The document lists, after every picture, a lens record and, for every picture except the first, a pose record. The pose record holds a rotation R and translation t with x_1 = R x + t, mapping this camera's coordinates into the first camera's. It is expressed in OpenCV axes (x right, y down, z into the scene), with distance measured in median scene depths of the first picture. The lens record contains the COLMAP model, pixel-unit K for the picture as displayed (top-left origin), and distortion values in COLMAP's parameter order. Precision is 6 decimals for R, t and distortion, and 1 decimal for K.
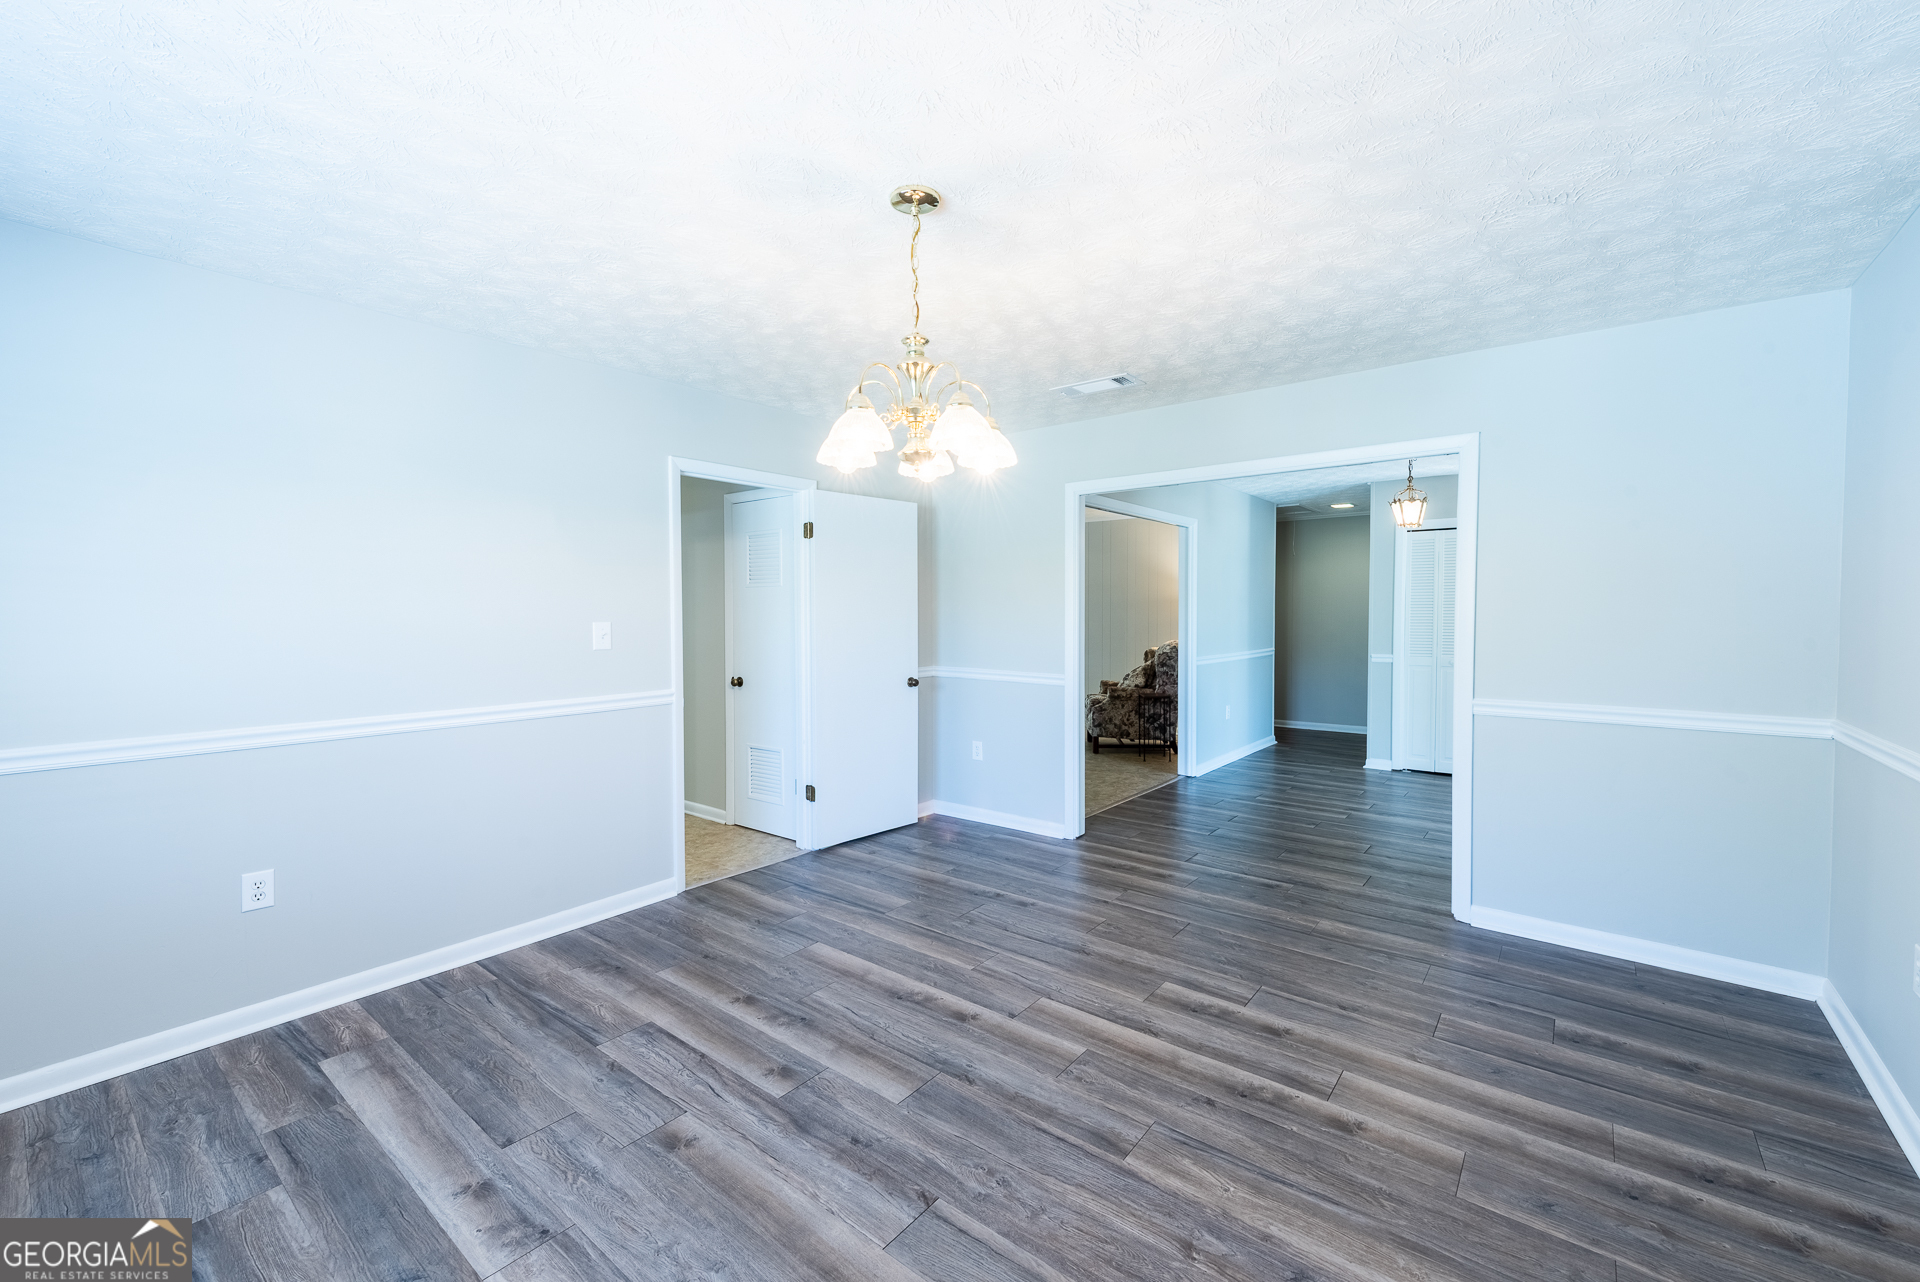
lens RADIAL K [[768.5, 0, 968.9], [0, 768.5, 638.7], [0, 0, 1]] dist [0.014707, -0.004205]
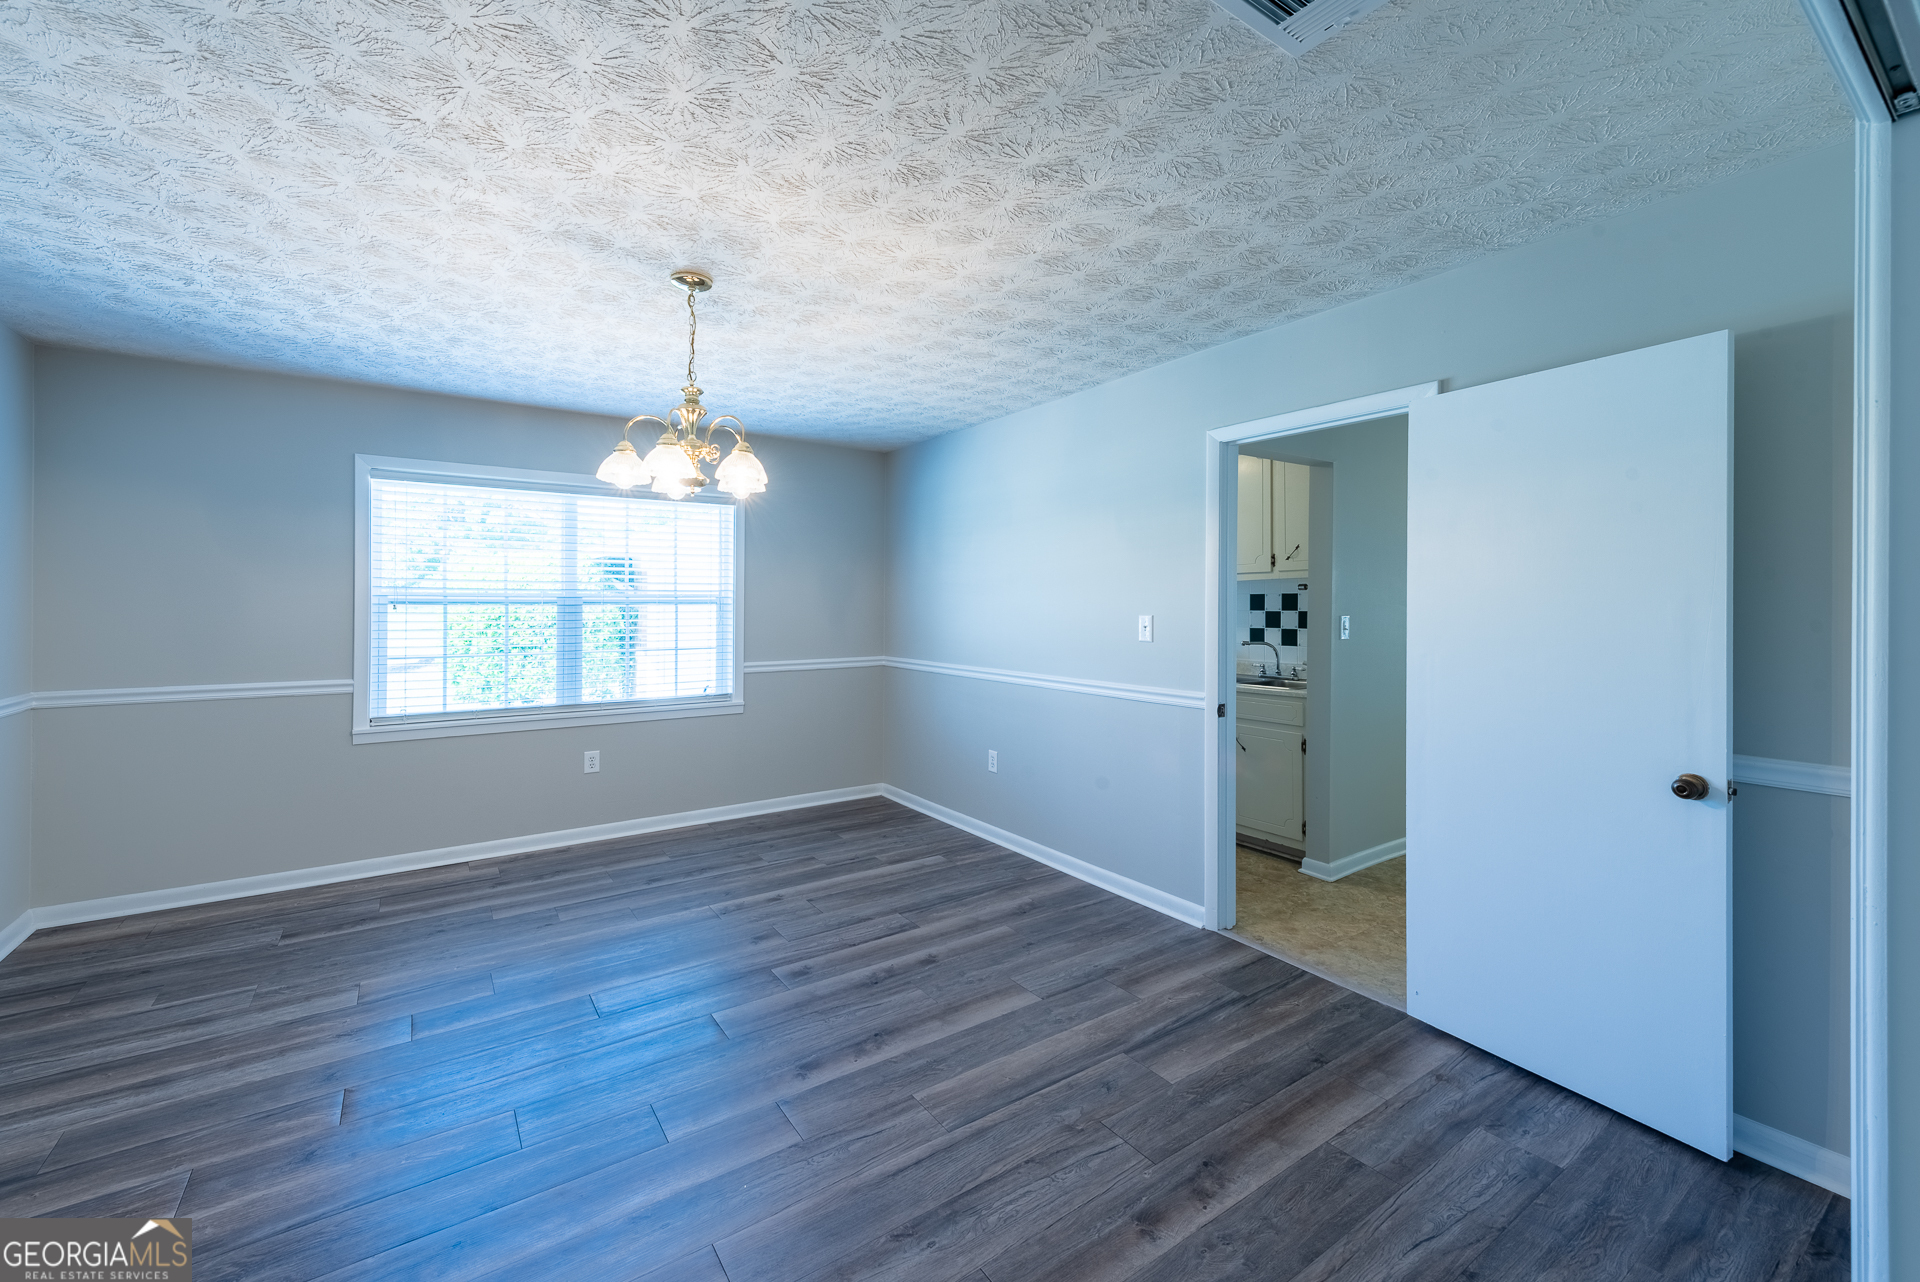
lens RADIAL K [[768.5, 0, 929.9], [0, 768.5, 603.4], [0, 0, 1]] dist [0.014707, -0.004205]
pose [[-0.315071, 0.004461, -0.949058, 0.816738], [-0.027333, 0.999532, 0.013772, -0.059462], [0.948675, 0.030280, -0.314801, 1.447482]]
